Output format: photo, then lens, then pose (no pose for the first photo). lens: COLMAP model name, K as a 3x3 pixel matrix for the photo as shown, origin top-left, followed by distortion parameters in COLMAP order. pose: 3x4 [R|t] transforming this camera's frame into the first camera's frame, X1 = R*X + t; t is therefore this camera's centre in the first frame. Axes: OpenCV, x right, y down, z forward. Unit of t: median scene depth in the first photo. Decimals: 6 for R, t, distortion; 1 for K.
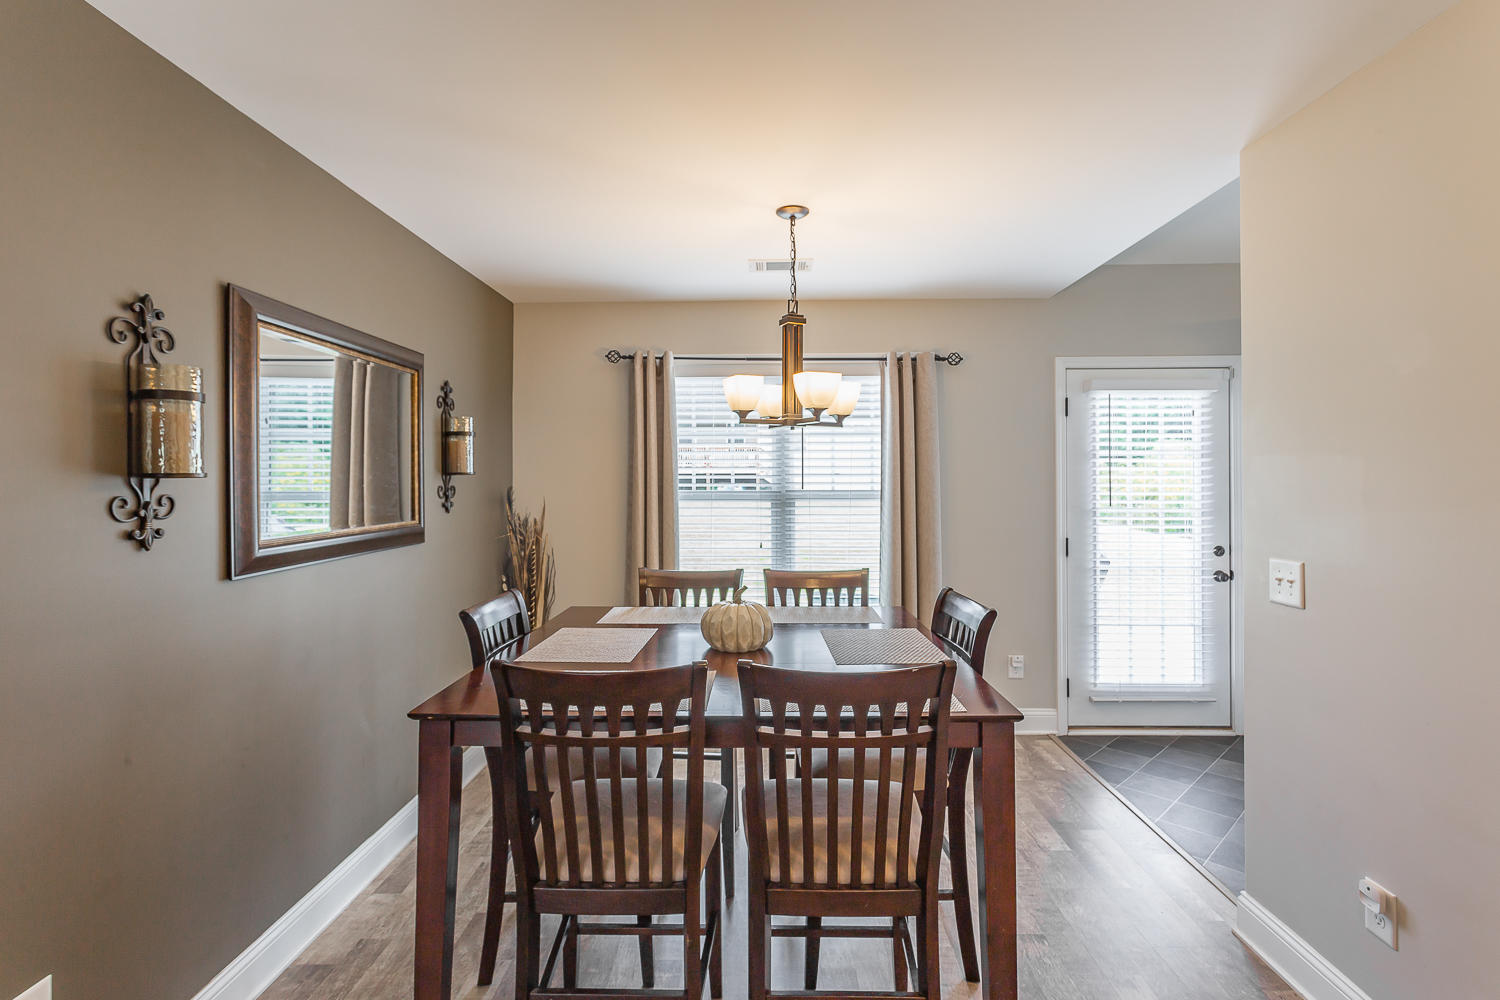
lens RADIAL K [[714.1, 0, 748.2], [0, 714.1, 475.3], [0, 0, 1]] dist [-0.004267, -0.000617]
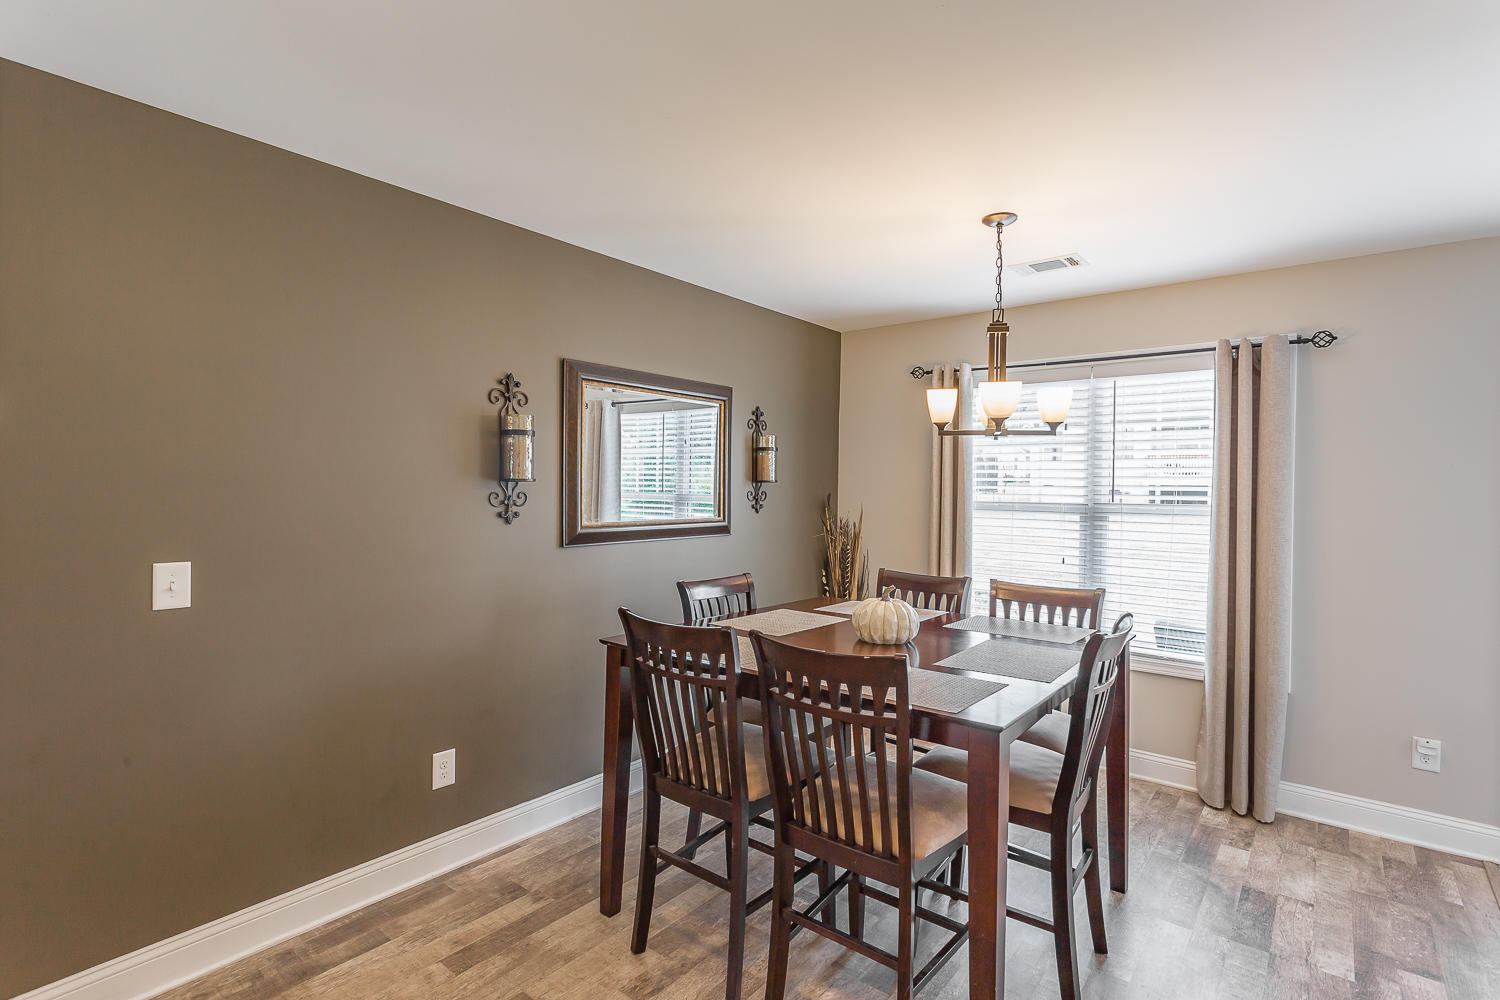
lens RADIAL K [[715.3, 0, 741.5], [0, 715.3, 495.6], [0, 0, 1]] dist [0.001444, 0.000733]
pose [[0.789328, 0.020699, -0.613623, 0.420081], [-0.011350, 0.999753, 0.019124, -0.001172], [0.613867, -0.008131, 0.789368, -0.005049]]
